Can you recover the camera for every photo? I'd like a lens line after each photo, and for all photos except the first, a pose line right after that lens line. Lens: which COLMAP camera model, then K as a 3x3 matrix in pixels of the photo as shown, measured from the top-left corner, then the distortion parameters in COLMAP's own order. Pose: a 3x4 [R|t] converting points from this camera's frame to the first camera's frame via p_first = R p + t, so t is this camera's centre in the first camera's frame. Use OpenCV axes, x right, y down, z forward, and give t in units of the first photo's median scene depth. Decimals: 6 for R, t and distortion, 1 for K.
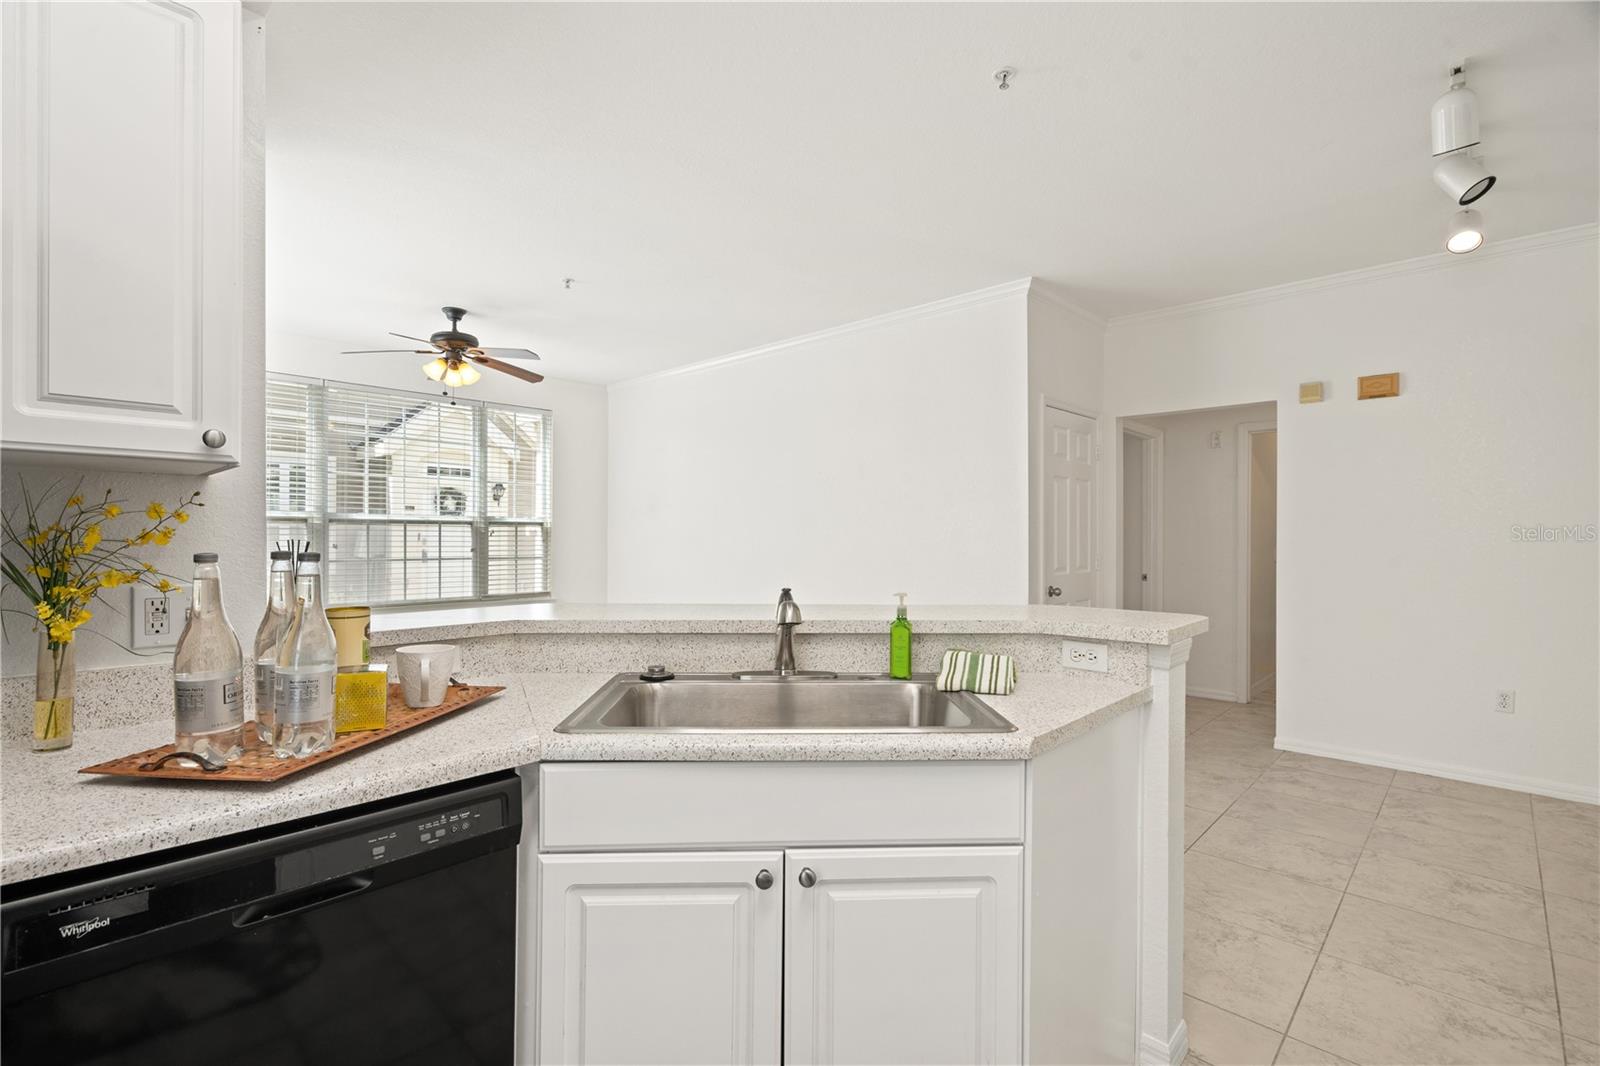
lens RADIAL K [[717.4, 0, 796.2], [0, 717.4, 536.8], [0, 0, 1]] dist [0.001606, 0.000605]
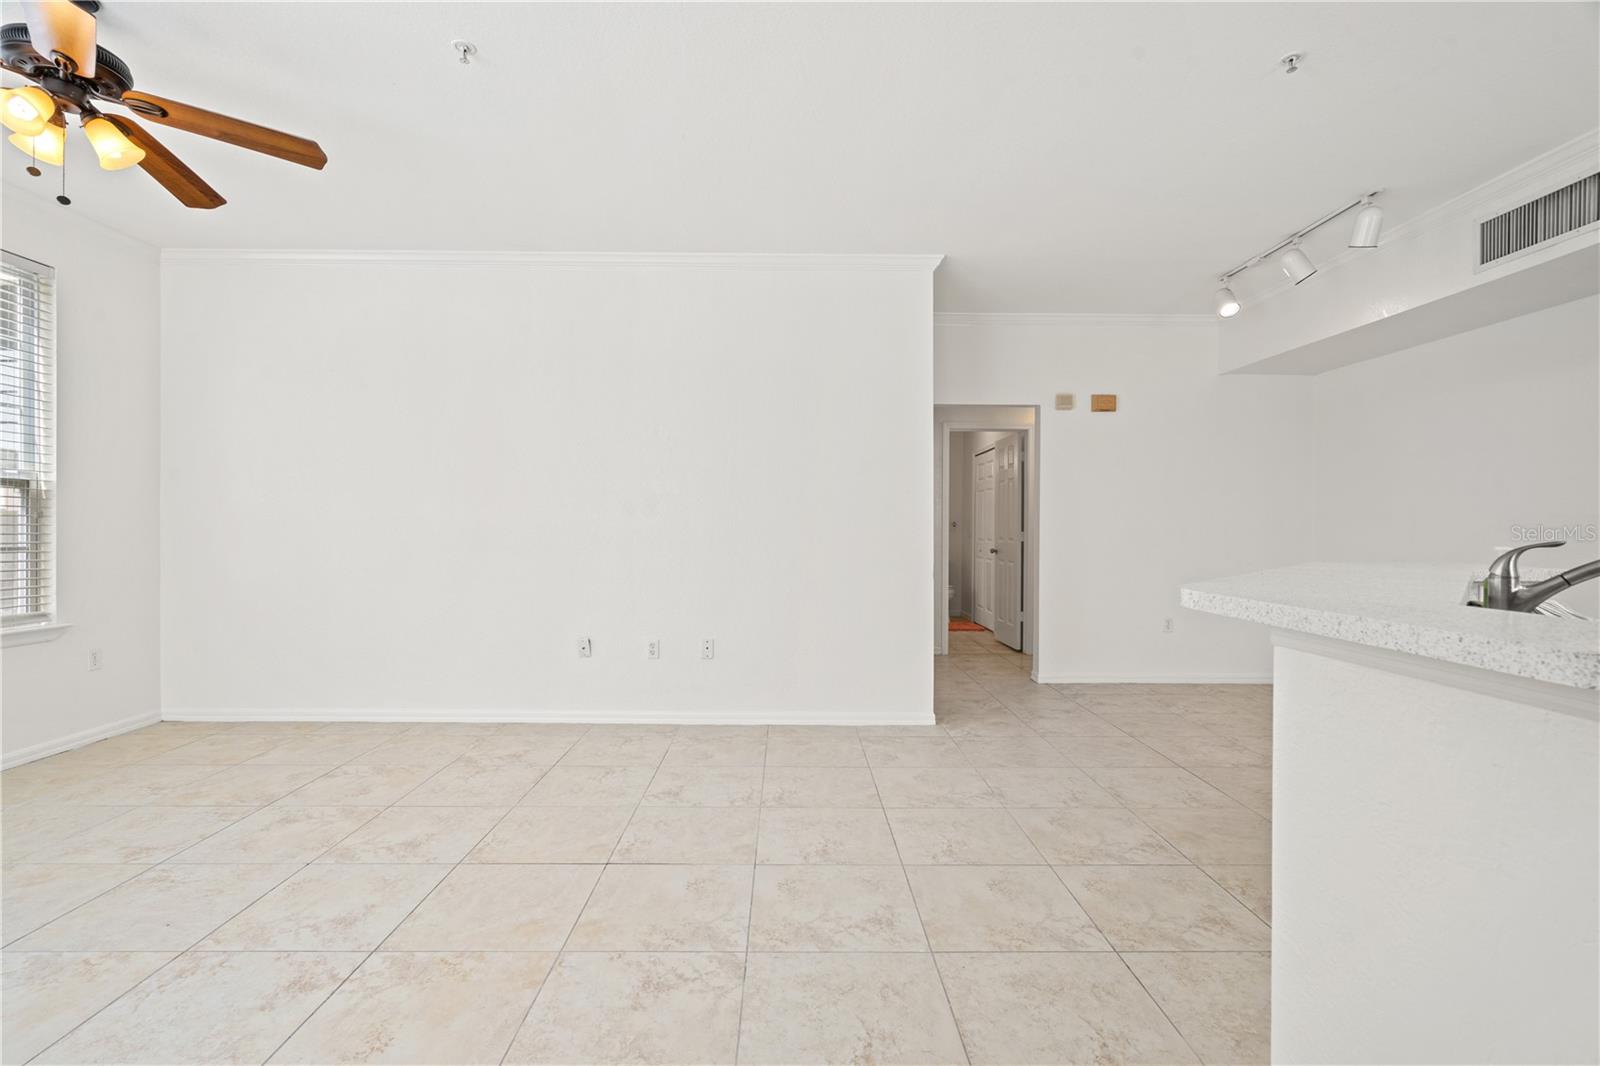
lens RADIAL K [[722.3, 0, 797.4], [0, 722.3, 533.5], [0, 0, 1]] dist [-0.000662, 0.000604]
pose [[0.717461, -0.008319, 0.696549, -0.369353], [-0.000664, 0.999920, 0.012627, 0.012963], [-0.696598, -0.009522, 0.717398, 0.283919]]
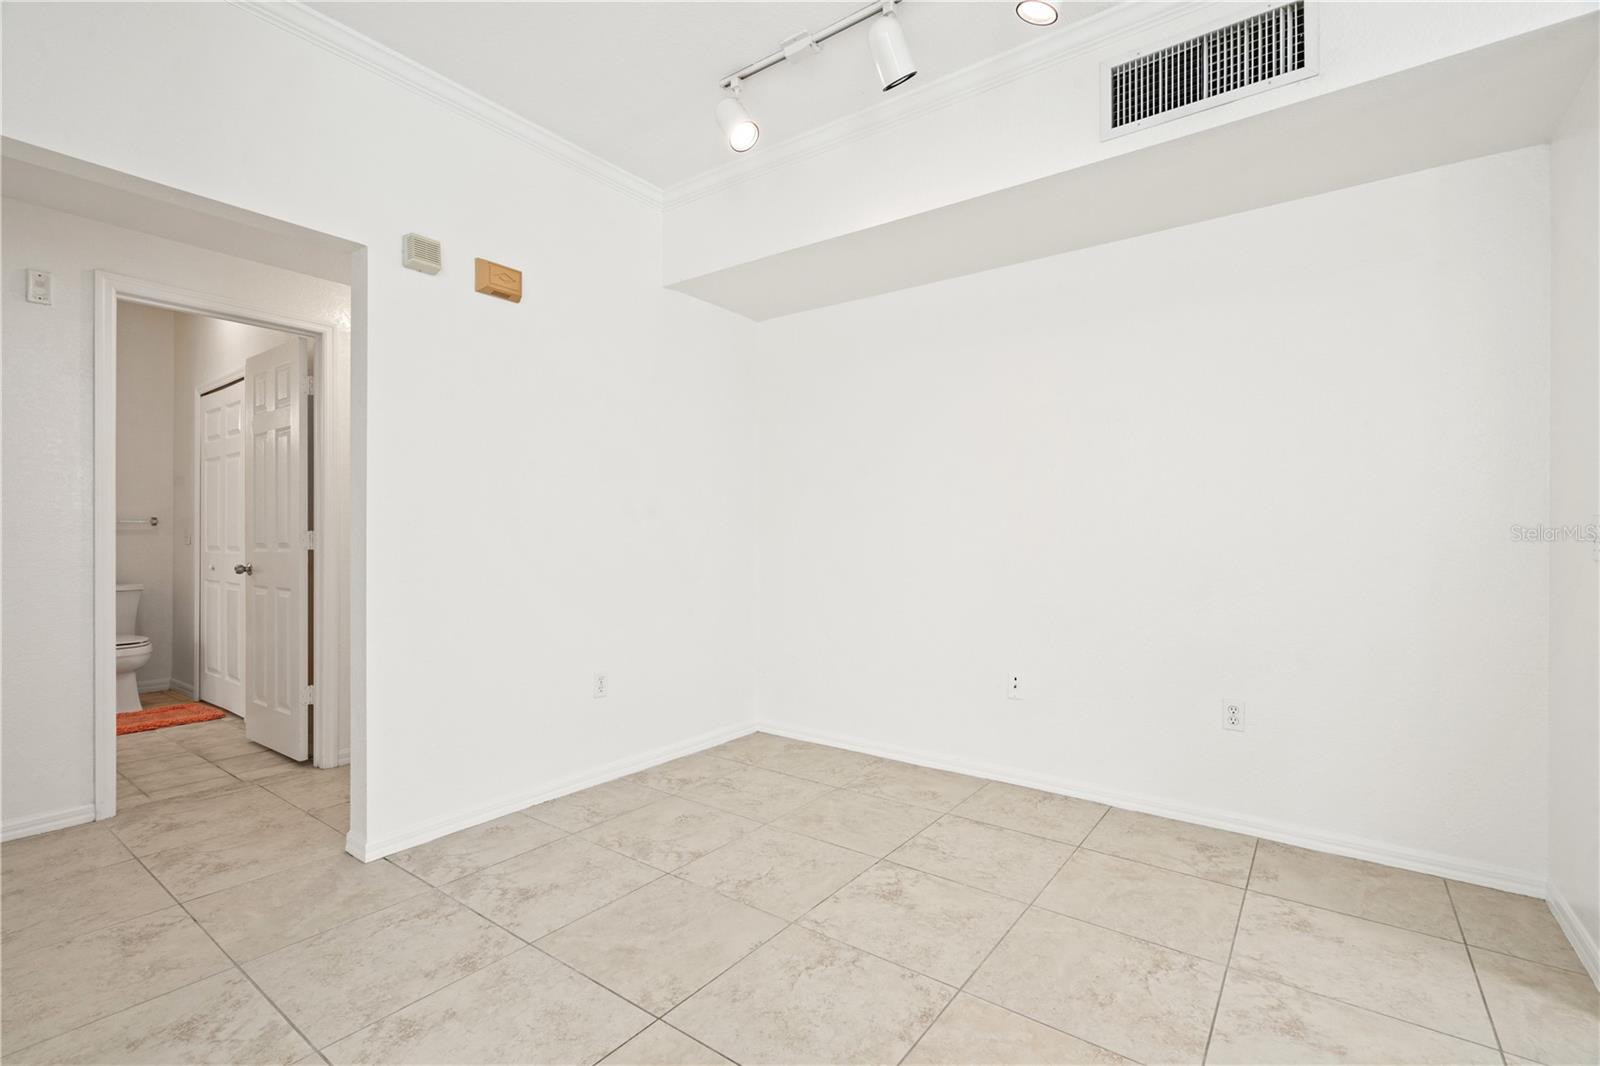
lens RADIAL K [[717.4, 0, 796.2], [0, 717.4, 536.8], [0, 0, 1]] dist [0.001606, 0.000605]
pose [[-0.123249, -0.002095, 0.992374, 0.048291], [-0.001234, 0.999997, 0.001958, 0.027468], [-0.992375, -0.000983, -0.123252, 0.533381]]
